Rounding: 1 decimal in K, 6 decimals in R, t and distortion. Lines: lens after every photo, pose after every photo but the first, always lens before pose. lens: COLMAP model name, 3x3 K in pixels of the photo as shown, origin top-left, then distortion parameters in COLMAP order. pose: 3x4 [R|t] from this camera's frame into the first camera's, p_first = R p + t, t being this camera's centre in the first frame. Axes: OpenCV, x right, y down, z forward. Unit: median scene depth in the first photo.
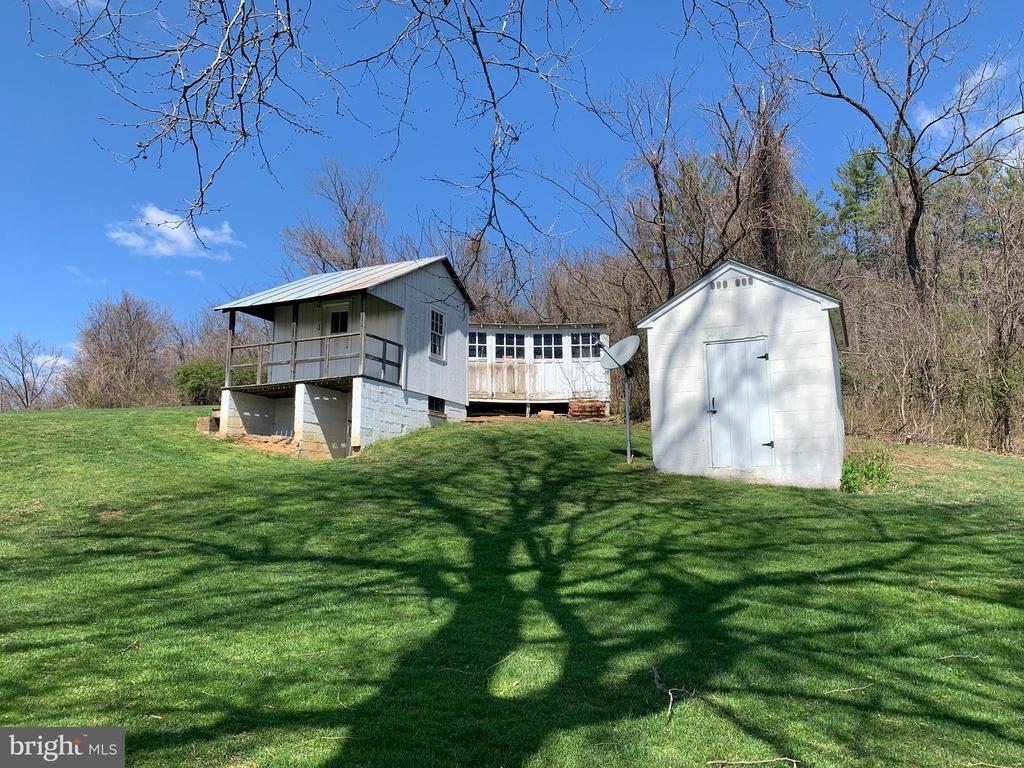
lens RADIAL K [[769.4, 0, 512.0], [0, 769.4, 384.0], [0, 0, 1]] dist [-0.005374, -0.002148]
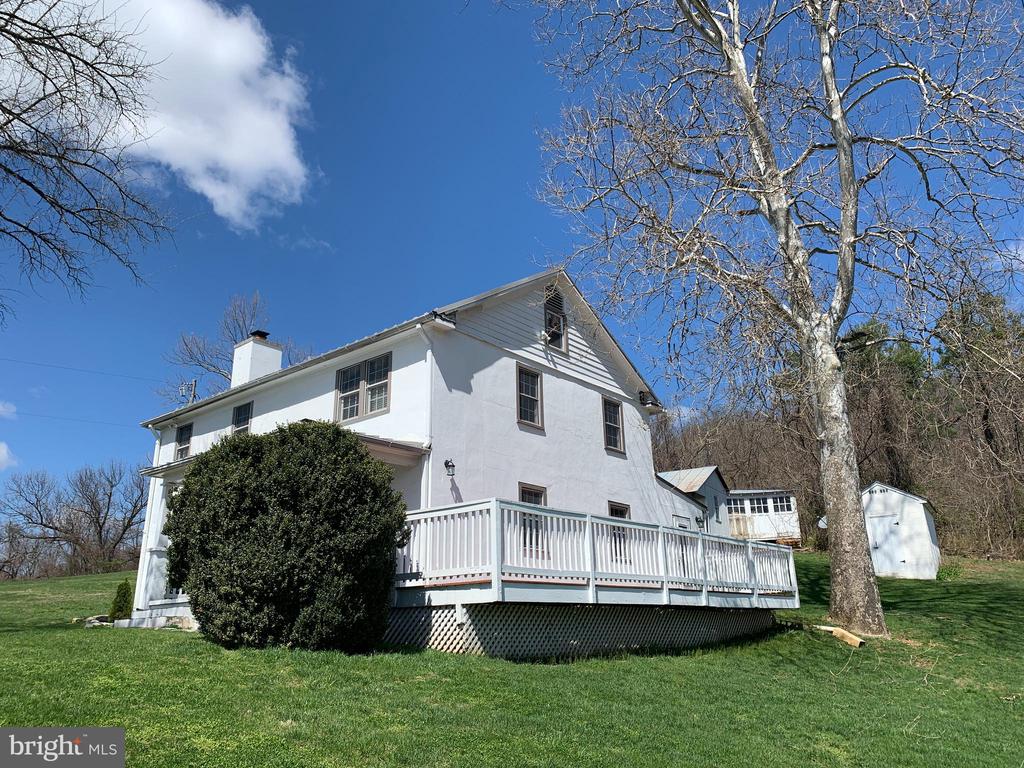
lens RADIAL K [[769.4, 0, 512.0], [0, 769.4, 384.0], [0, 0, 1]] dist [-0.005374, -0.002148]
pose [[0.991188, -0.045204, -0.124509, -0.334768], [0.025098, 0.987032, -0.158547, -0.072801], [0.130062, 0.154025, 0.979469, -0.955732]]
